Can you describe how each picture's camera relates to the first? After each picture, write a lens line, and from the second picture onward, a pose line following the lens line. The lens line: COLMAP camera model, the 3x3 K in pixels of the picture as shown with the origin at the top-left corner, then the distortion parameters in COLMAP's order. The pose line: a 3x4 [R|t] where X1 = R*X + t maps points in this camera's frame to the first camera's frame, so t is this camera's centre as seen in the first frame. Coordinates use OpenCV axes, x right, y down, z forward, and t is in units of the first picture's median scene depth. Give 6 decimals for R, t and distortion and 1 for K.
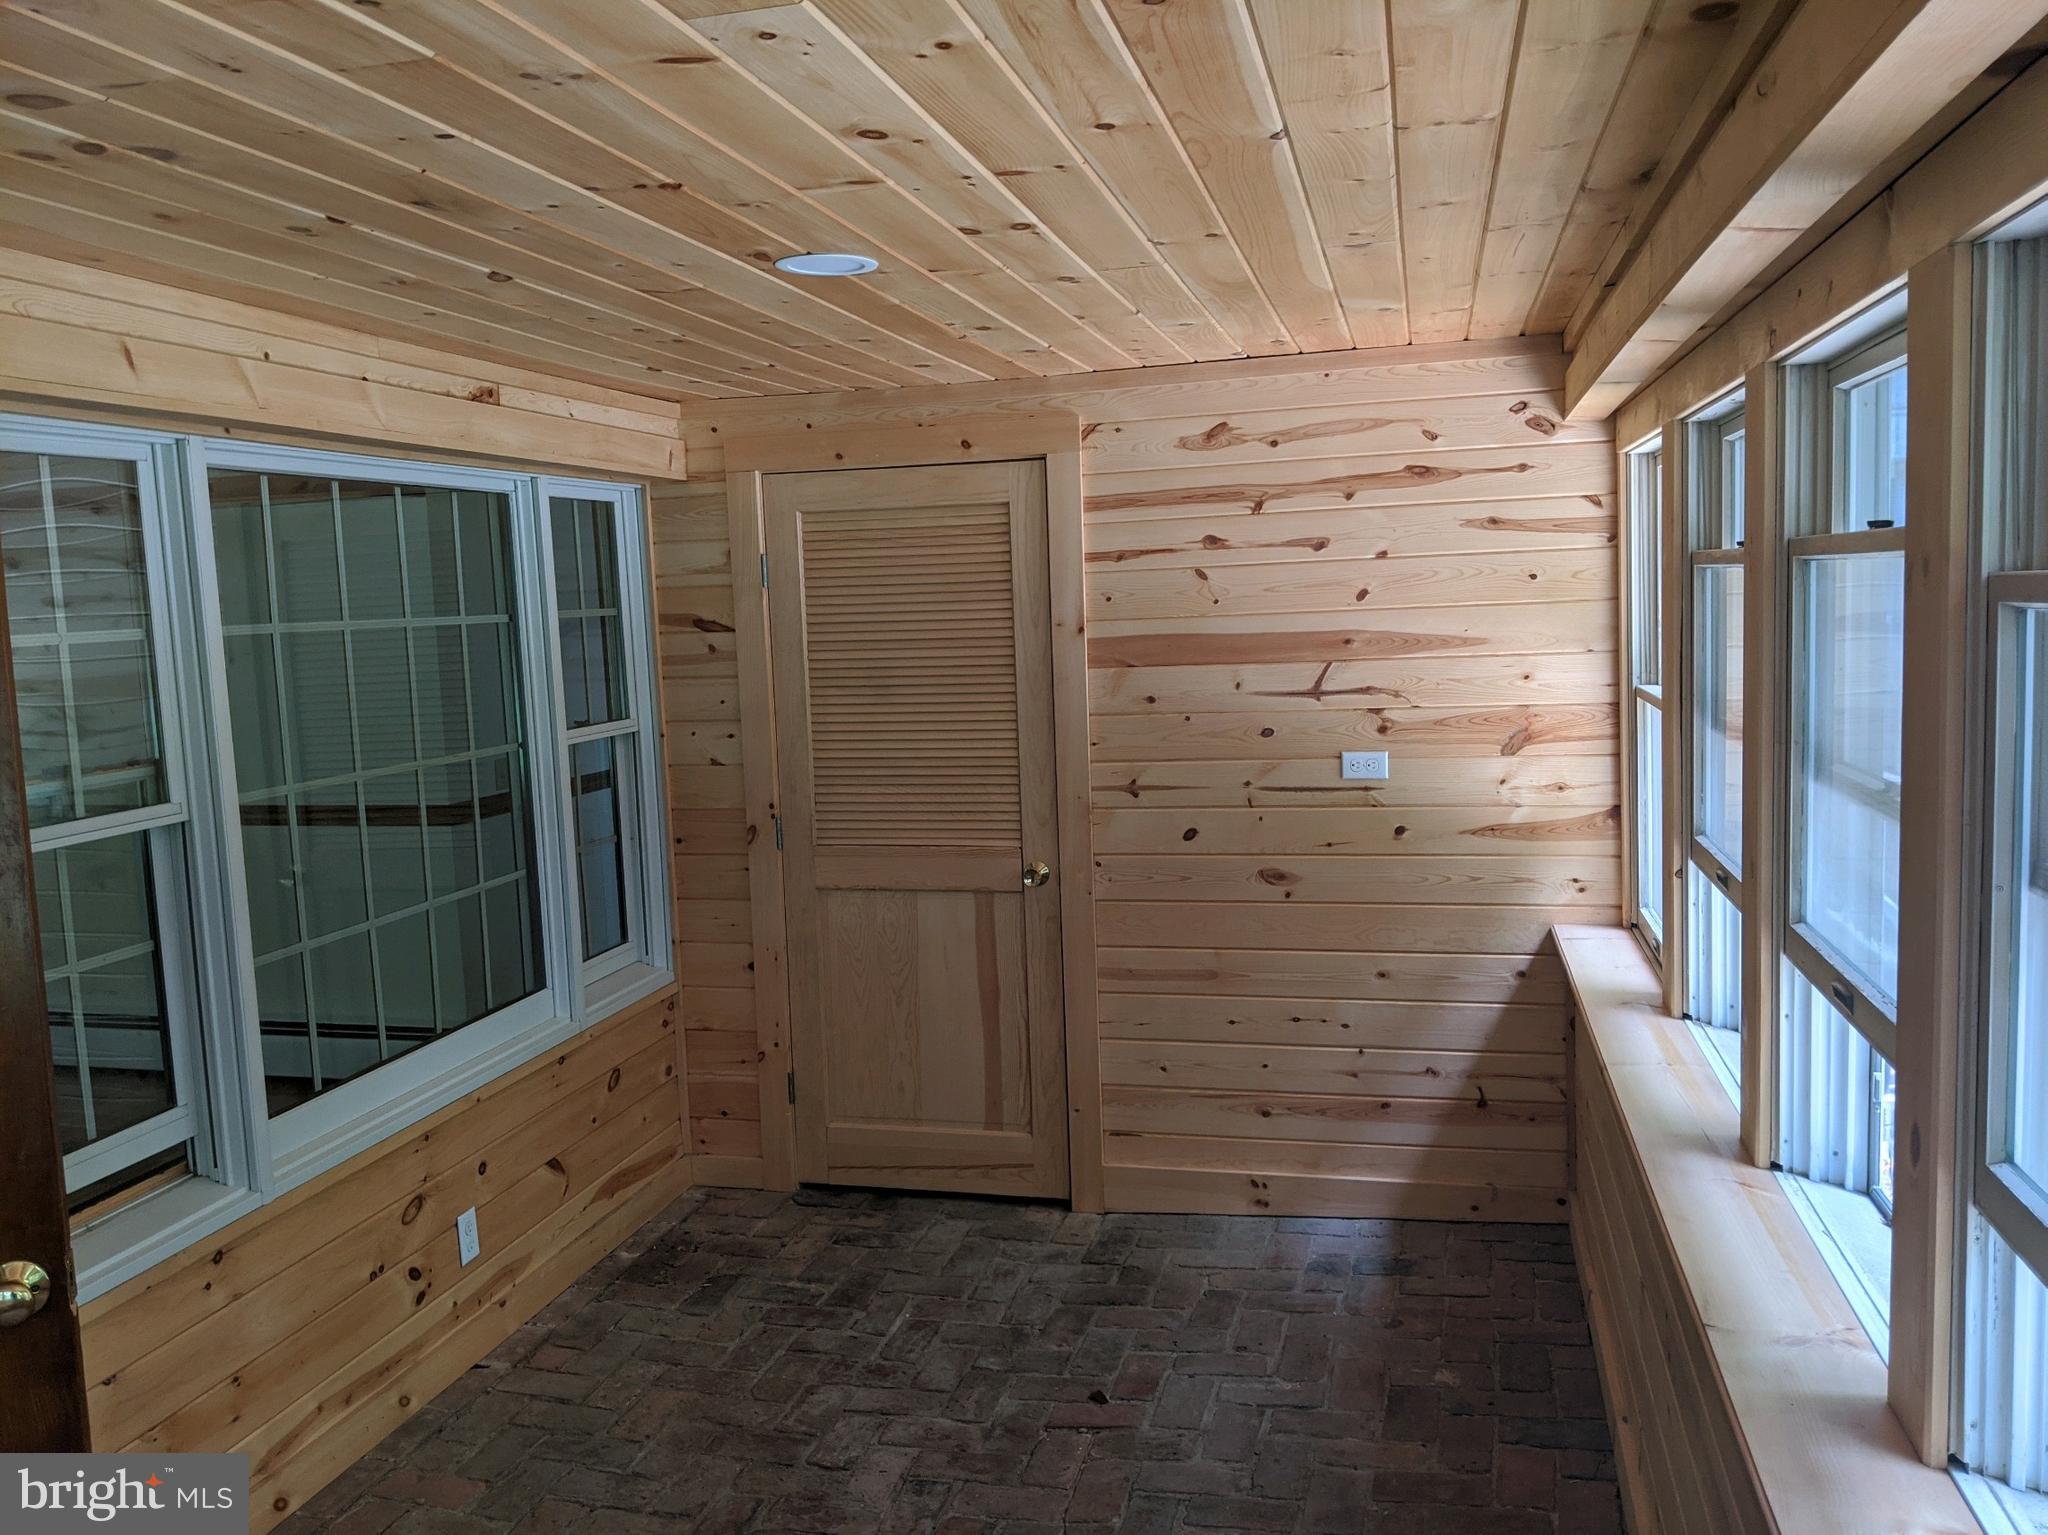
lens RADIAL K [[1659.8, 0, 950.4], [0, 1659.8, 778.2], [0, 0, 1]] dist [0.081592, -0.146266]
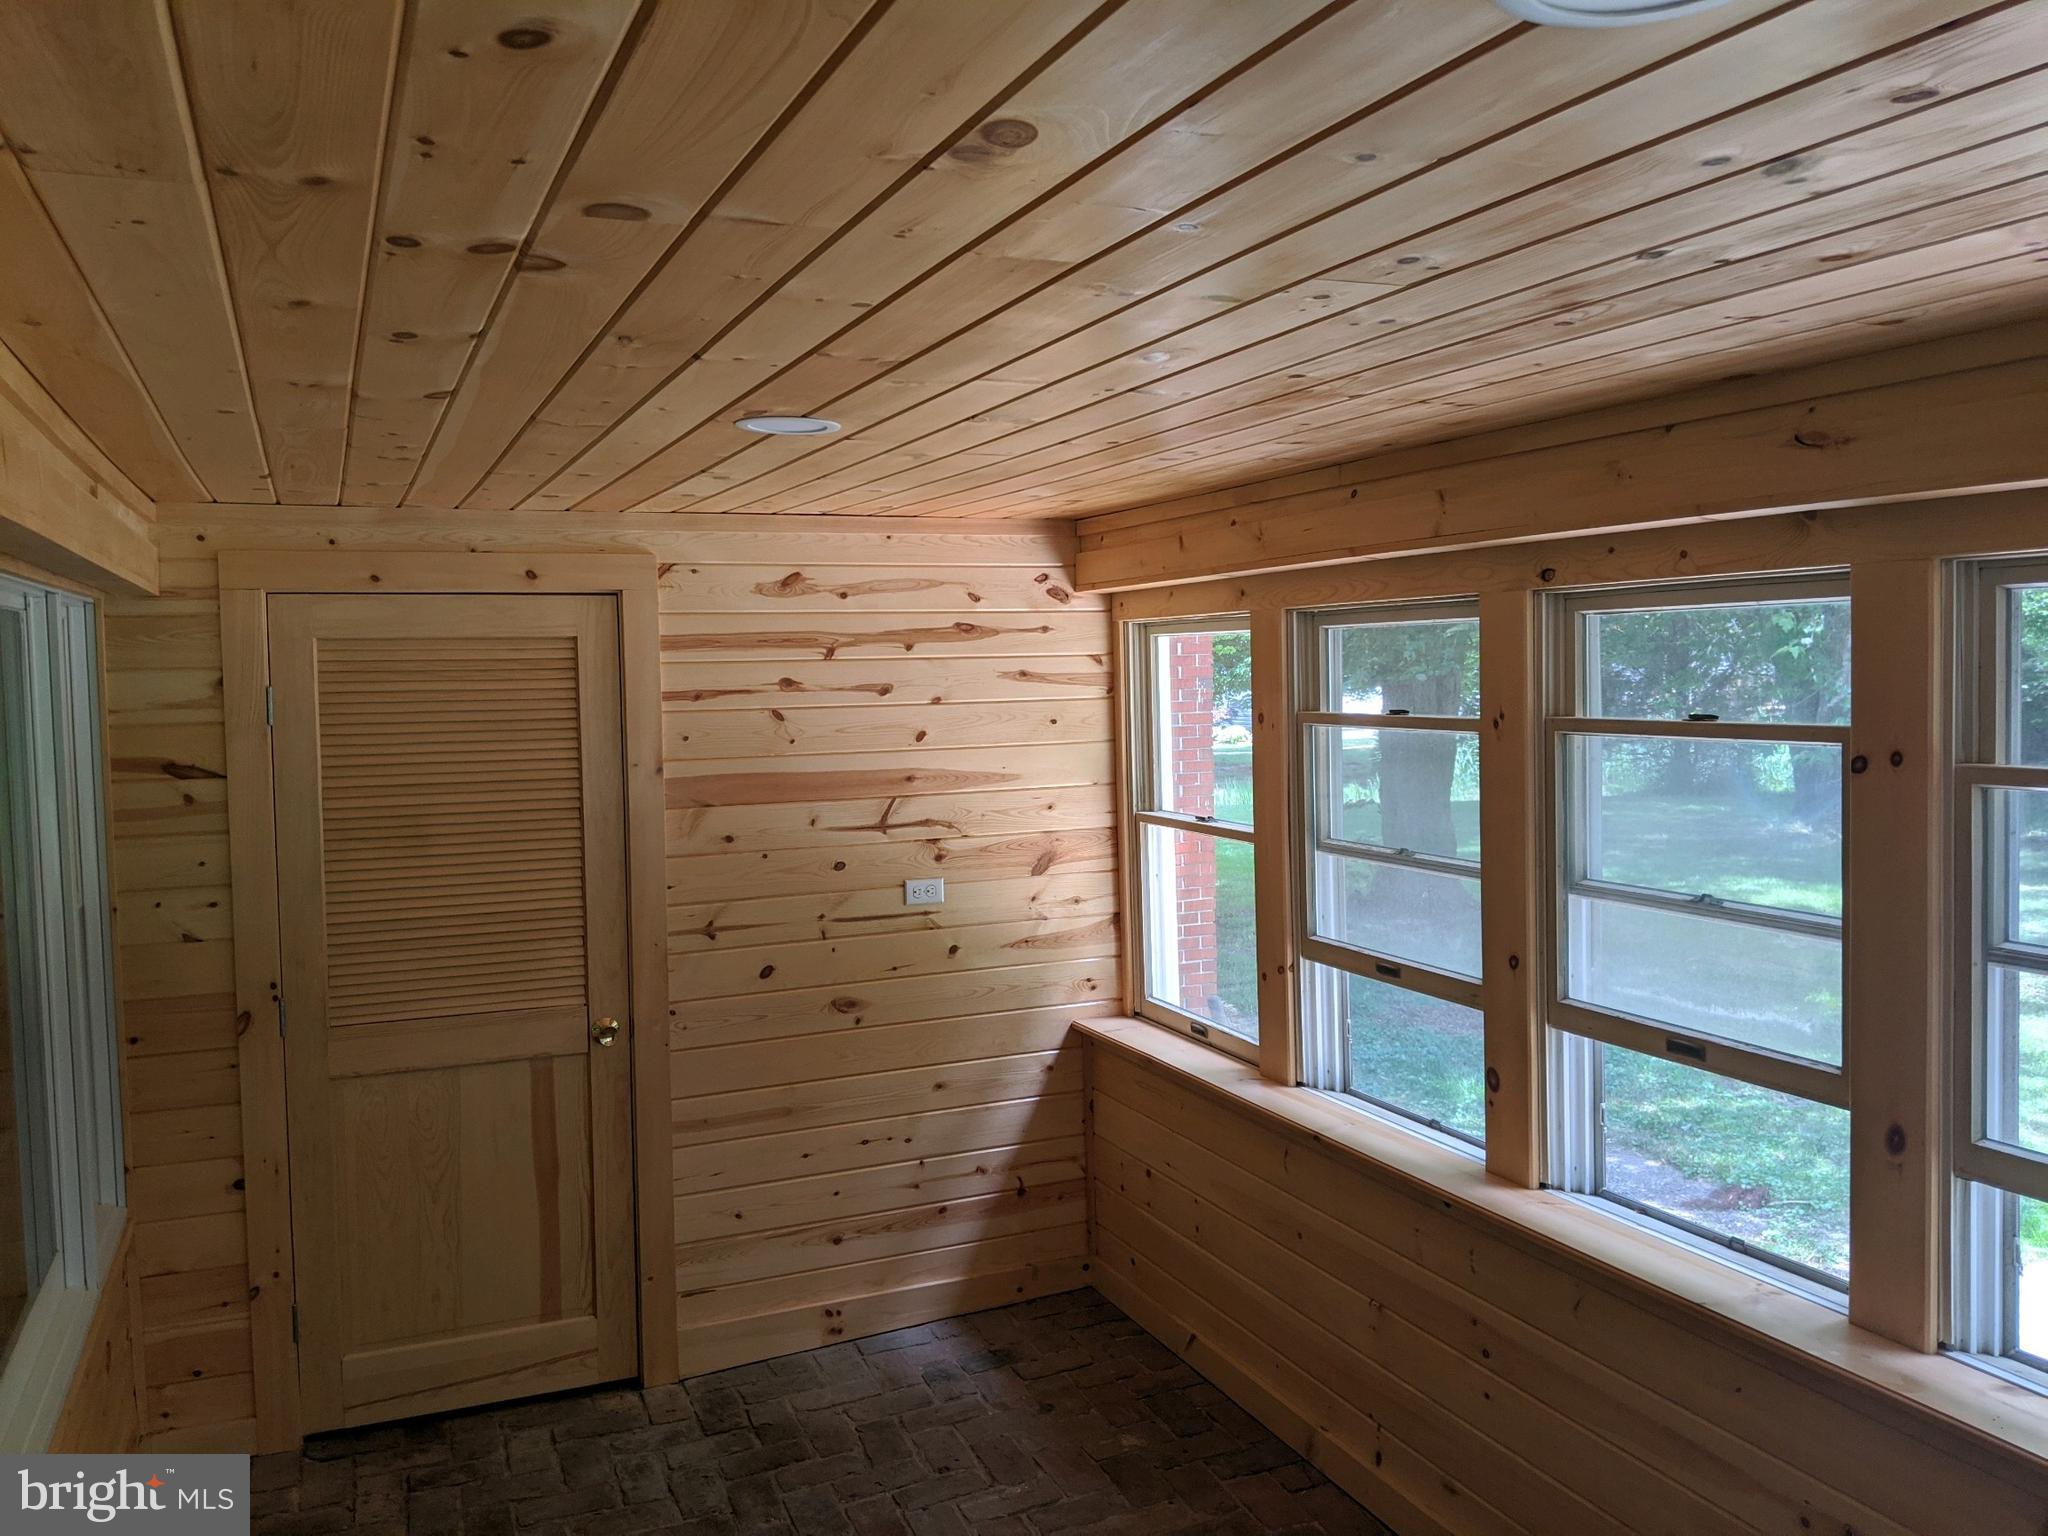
lens RADIAL K [[1659.8, 0, 1057.3], [0, 1659.8, 736.6], [0, 0, 1]] dist [0.081592, -0.146266]
pose [[0.781343, -0.003728, 0.624090, -0.349766], [0.057109, 0.996214, -0.065548, -0.032184], [-0.621483, 0.086857, 0.778598, 0.093959]]
